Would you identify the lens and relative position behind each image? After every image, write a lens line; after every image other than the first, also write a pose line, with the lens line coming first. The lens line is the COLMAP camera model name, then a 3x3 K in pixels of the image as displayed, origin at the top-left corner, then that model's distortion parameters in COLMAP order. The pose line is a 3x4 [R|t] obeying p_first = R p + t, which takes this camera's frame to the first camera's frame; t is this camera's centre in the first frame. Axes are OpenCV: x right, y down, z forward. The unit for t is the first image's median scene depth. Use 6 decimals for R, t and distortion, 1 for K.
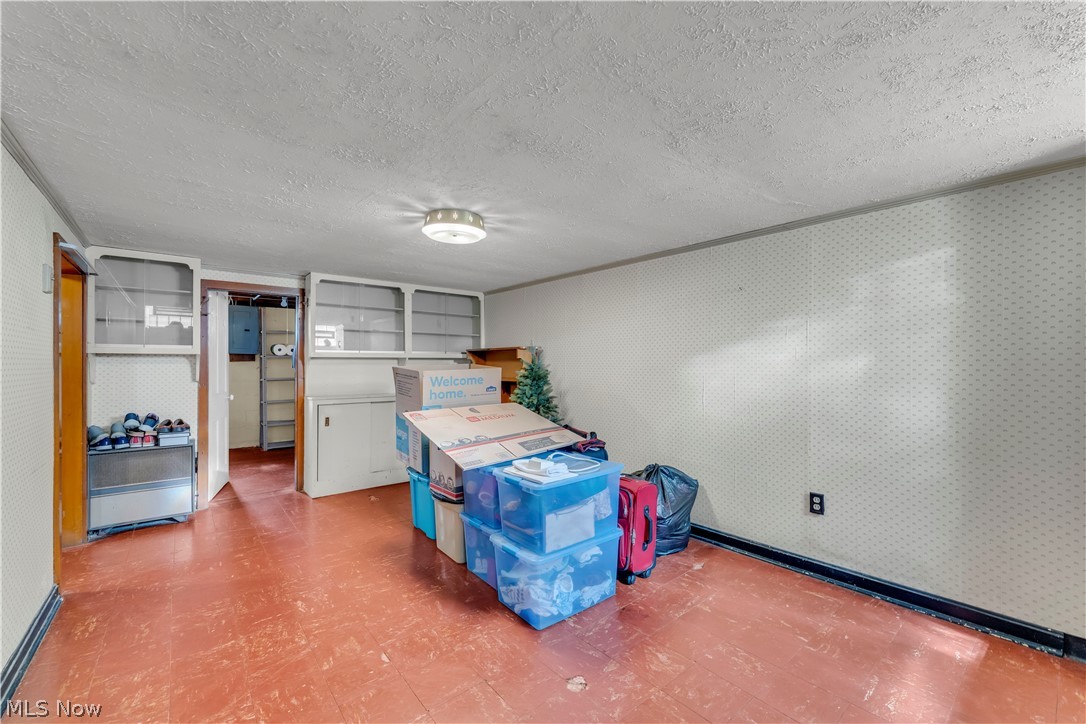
lens RADIAL K [[441.6, 0, 540.1], [0, 441.6, 361.9], [0, 0, 1]] dist [-0.003612, -0.000414]
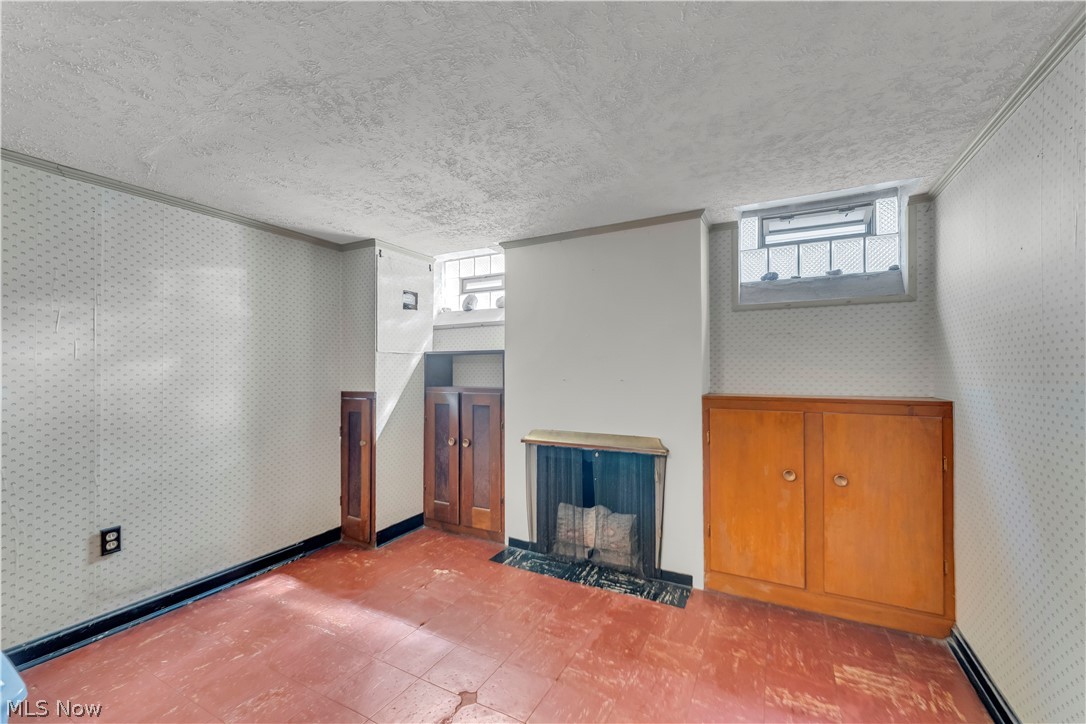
lens RADIAL K [[441.6, 0, 540.8], [0, 441.6, 365.7], [0, 0, 1]] dist [-0.003612, -0.000414]
pose [[-0.385229, 0.007121, 0.922794, -0.428066], [-0.006286, 0.999927, -0.010340, 0.009713], [-0.922800, -0.009784, -0.385156, 0.629684]]
